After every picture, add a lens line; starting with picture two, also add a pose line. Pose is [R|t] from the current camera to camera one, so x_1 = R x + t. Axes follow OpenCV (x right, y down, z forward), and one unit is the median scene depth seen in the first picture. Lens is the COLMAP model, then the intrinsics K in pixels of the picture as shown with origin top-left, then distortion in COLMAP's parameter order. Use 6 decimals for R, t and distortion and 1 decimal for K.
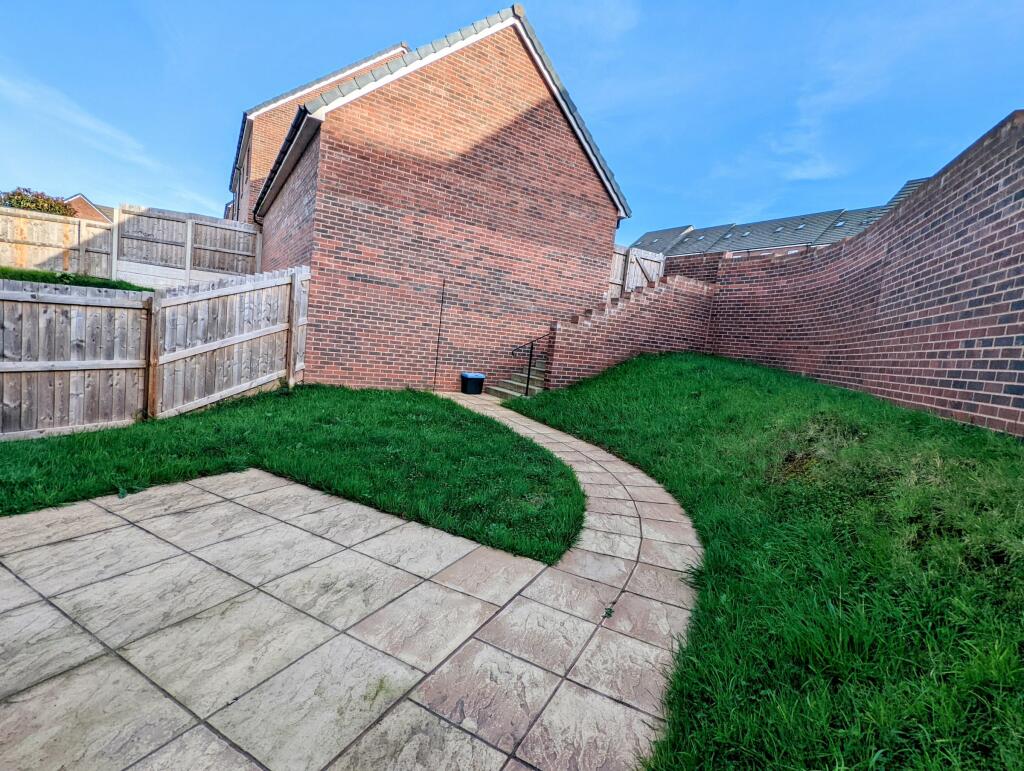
lens RADIAL K [[484.0, 0, 512.0], [0, 484.0, 388.8], [0, 0, 1]] dist [-0.001668, 0.000640]
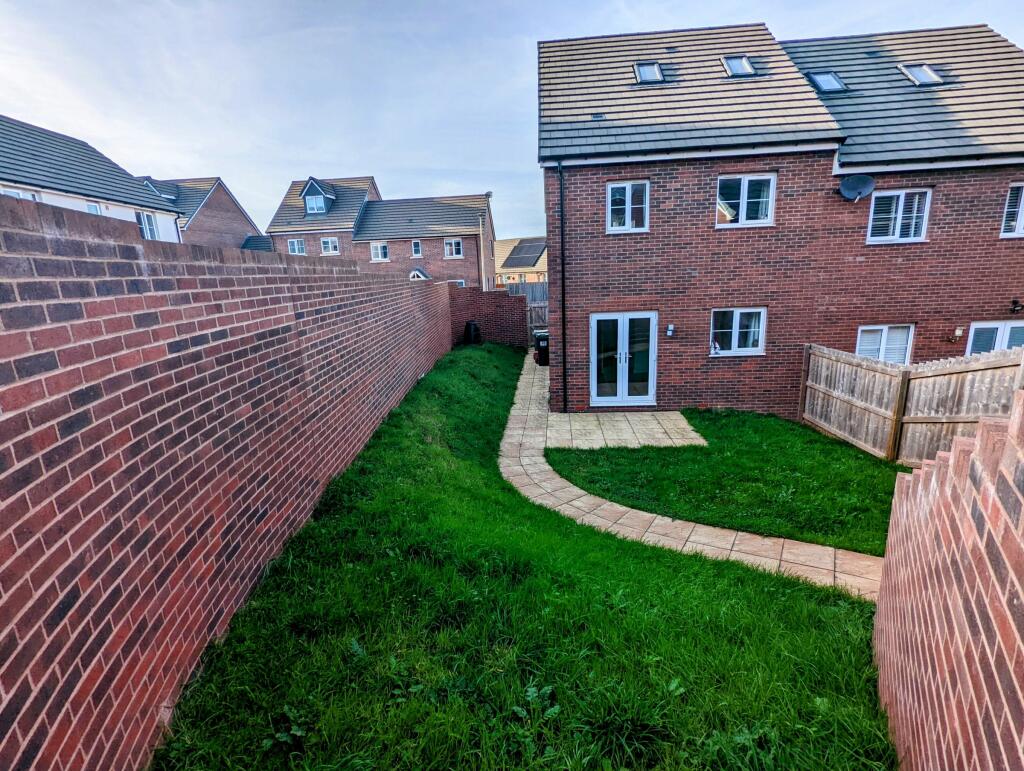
lens RADIAL K [[484.0, 0, 513.4], [0, 484.0, 383.5], [0, 0, 1]] dist [-0.001668, 0.000640]
pose [[-0.912269, 0.020962, -0.409054, 0.930273], [-0.097570, 0.958818, 0.266735, -0.498233], [0.397800, 0.283246, -0.872655, 2.171549]]
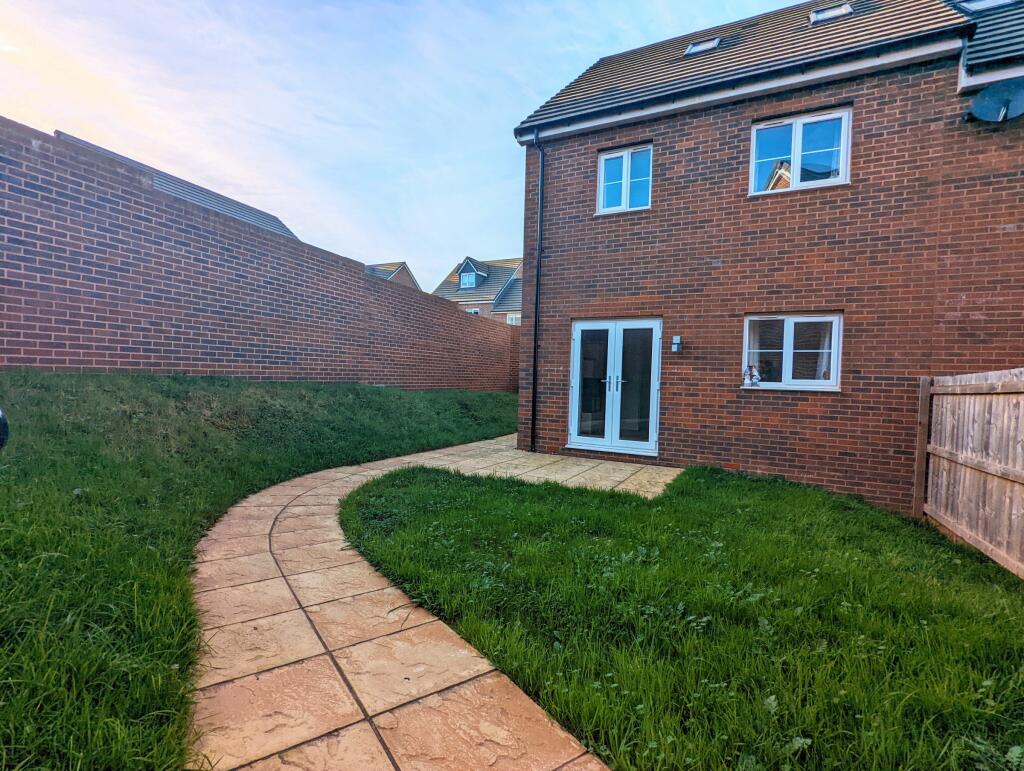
lens RADIAL K [[484.0, 0, 511.2], [0, 484.0, 386.6], [0, 0, 1]] dist [-0.001668, 0.000640]
pose [[-0.990280, -0.135354, -0.032010, -0.114465], [-0.138277, 0.982892, 0.121664, -0.187827], [0.014995, 0.124908, -0.992055, 1.959103]]
